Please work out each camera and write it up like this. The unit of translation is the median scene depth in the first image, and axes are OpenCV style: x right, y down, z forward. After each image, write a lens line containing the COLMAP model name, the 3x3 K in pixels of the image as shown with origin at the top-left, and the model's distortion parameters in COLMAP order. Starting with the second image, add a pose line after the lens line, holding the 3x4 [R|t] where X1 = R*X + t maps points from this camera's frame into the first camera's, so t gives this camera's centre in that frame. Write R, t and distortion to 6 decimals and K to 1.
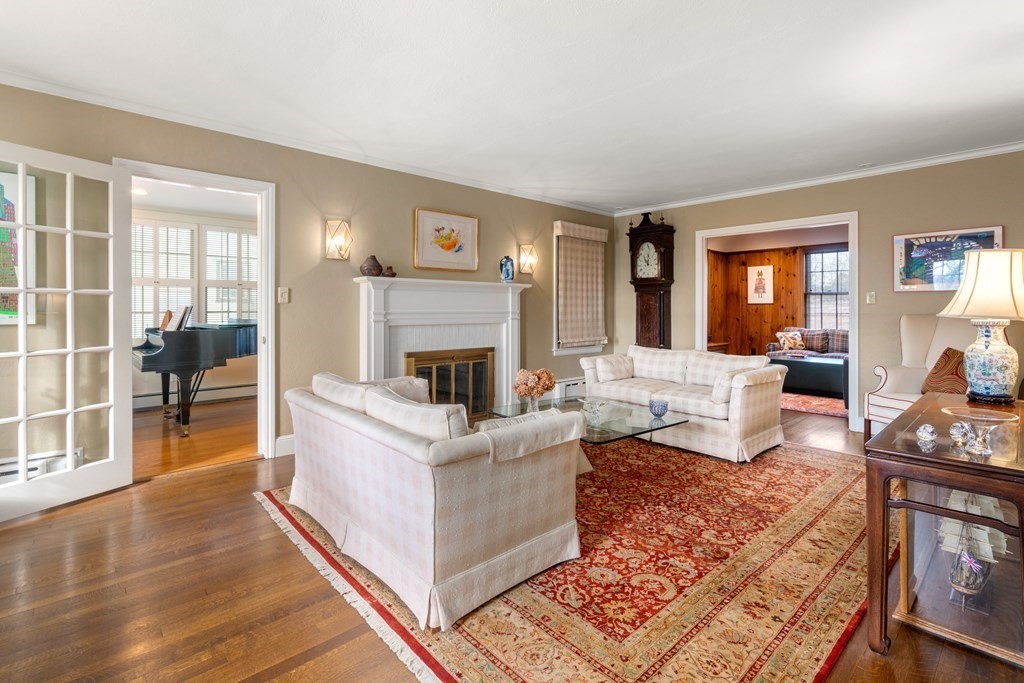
lens RADIAL K [[479.7, 0, 510.7], [0, 479.7, 308.1], [0, 0, 1]] dist [-0.002377, -0.000148]
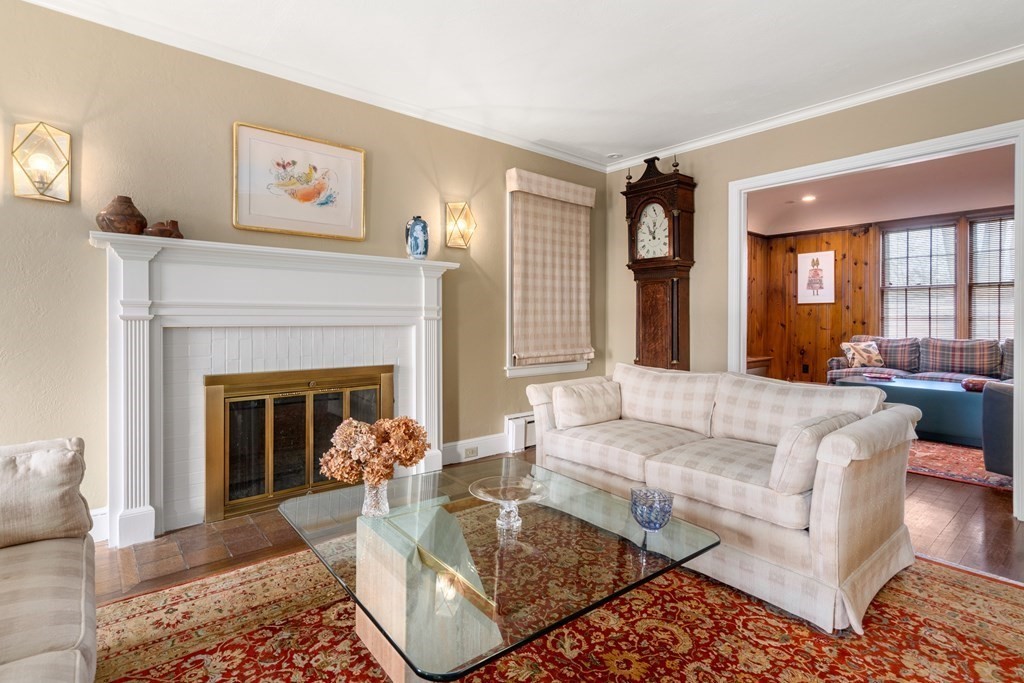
lens RADIAL K [[501.1, 0, 508.3], [0, 501.1, 319.7], [0, 0, 1]] dist [0.001949, 0.000589]
pose [[0.999358, -0.000283, -0.035814, 0.150551], [0.000378, 0.999996, 0.002647, 0.025238], [0.035813, -0.002659, 0.999355, 0.416187]]
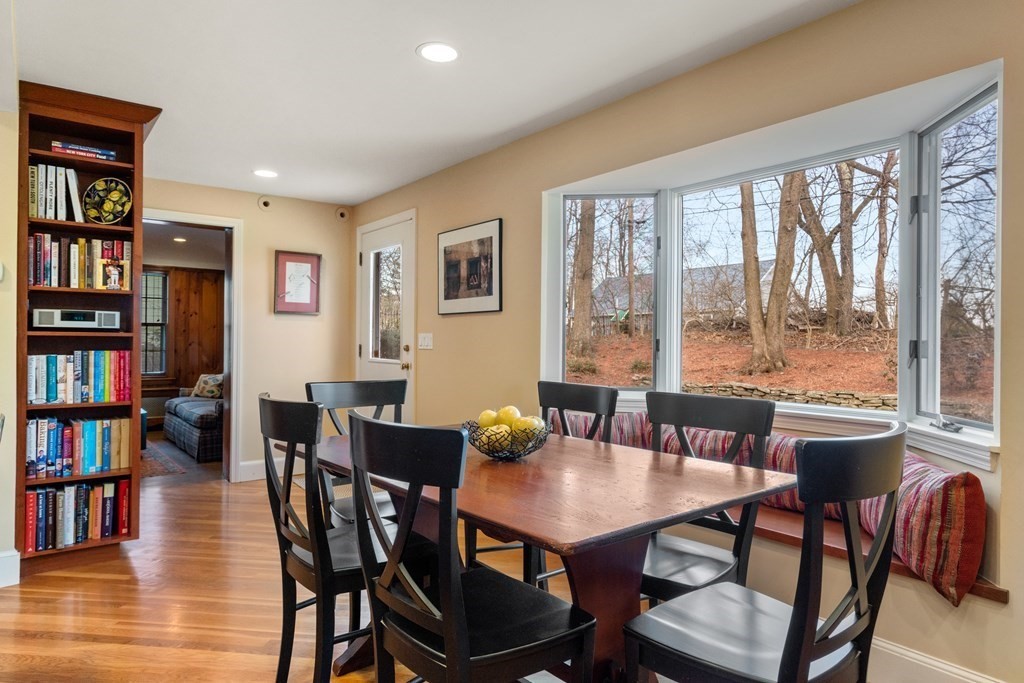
lens RADIAL K [[617.6, 0, 511.5], [0, 617.6, 337.8], [0, 0, 1]] dist [-0.001576, -0.000527]
pose [[0.997175, 0.005796, -0.074888, 1.988481], [-0.006410, 0.999948, -0.007962, -0.006694], [0.074838, 0.008420, 0.997160, 0.076851]]
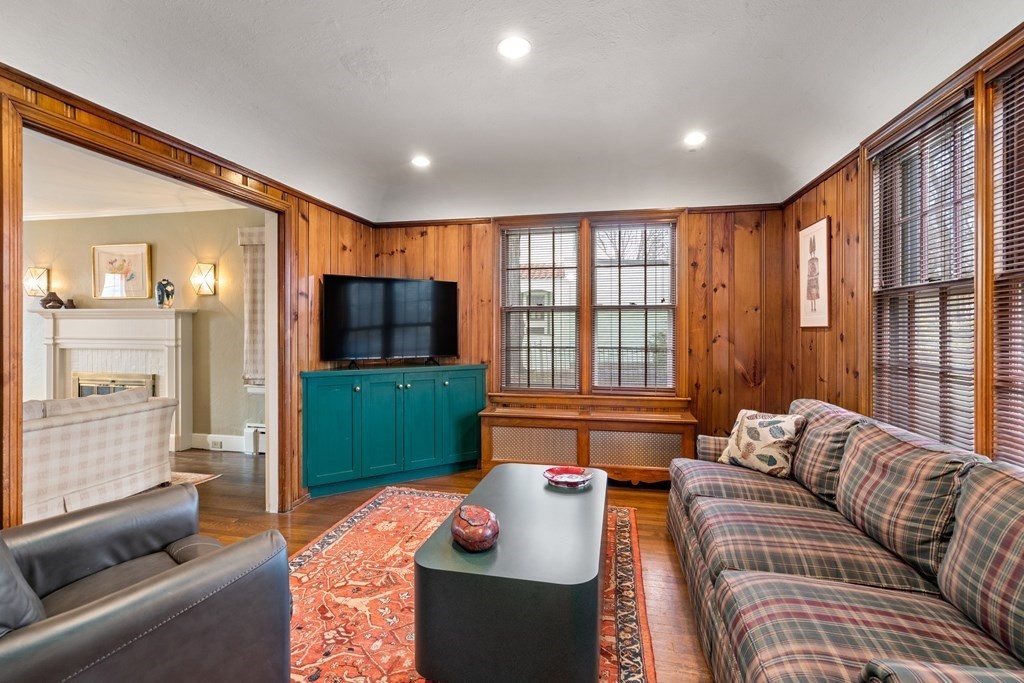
lens RADIAL K [[470.6, 0, 511.8], [0, 470.6, 331.4], [0, 0, 1]] dist [-0.002637, -0.000175]
pose [[0.585525, 0.004404, -0.810642, 1.300351], [-0.003283, 0.999990, 0.003061, -0.012910], [0.810648, 0.000869, 0.585534, 1.159356]]
